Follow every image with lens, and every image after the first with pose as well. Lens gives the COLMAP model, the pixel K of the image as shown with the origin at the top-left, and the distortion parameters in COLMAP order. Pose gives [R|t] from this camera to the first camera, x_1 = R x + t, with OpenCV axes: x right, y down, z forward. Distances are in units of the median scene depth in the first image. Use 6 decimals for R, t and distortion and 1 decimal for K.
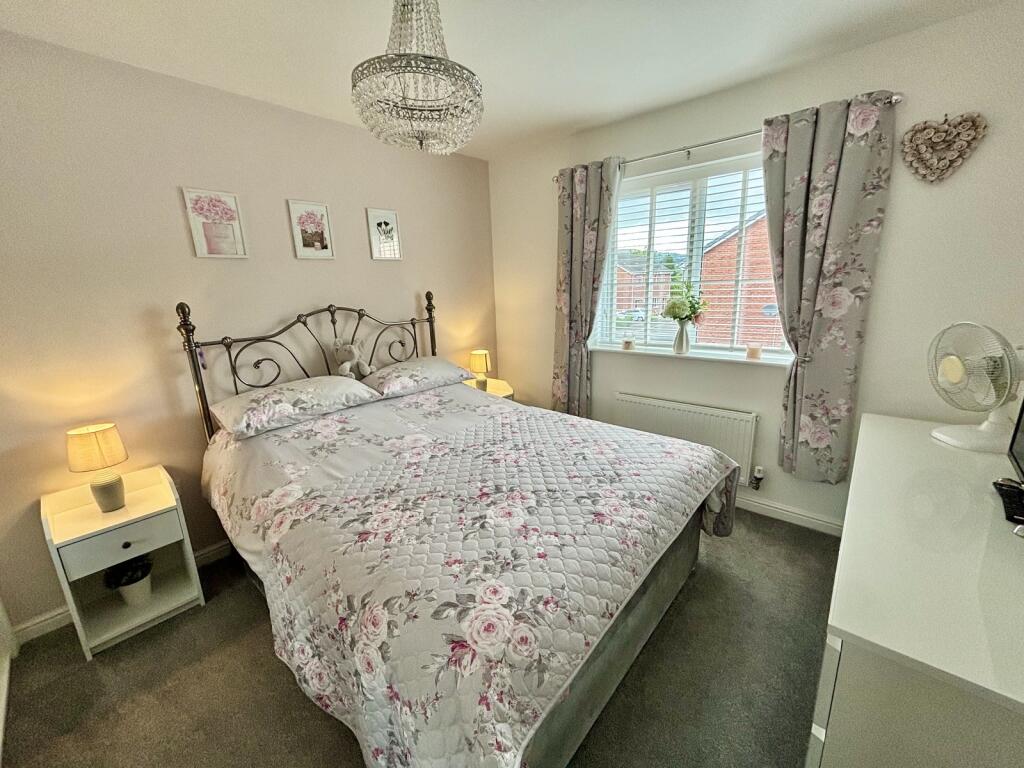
lens RADIAL K [[405.1, 0, 510.4], [0, 405.1, 403.0], [0, 0, 1]] dist [-0.035134, -0.000046]
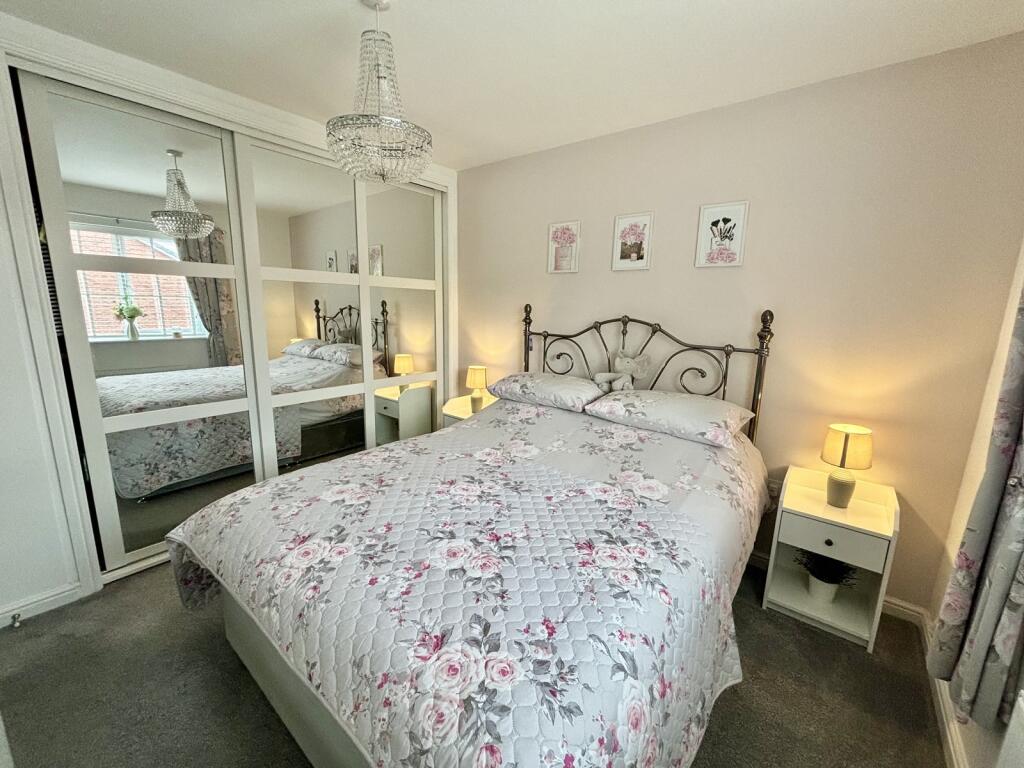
lens RADIAL K [[411.3, 0, 512.0], [0, 411.3, 384.0], [0, 0, 1]] dist [-0.003005, -0.000118]
pose [[0.015327, 0.213683, -0.976783, 0.665312], [-0.311673, 0.929247, 0.198394, -0.233884], [0.950066, 0.301396, 0.080842, 0.816885]]
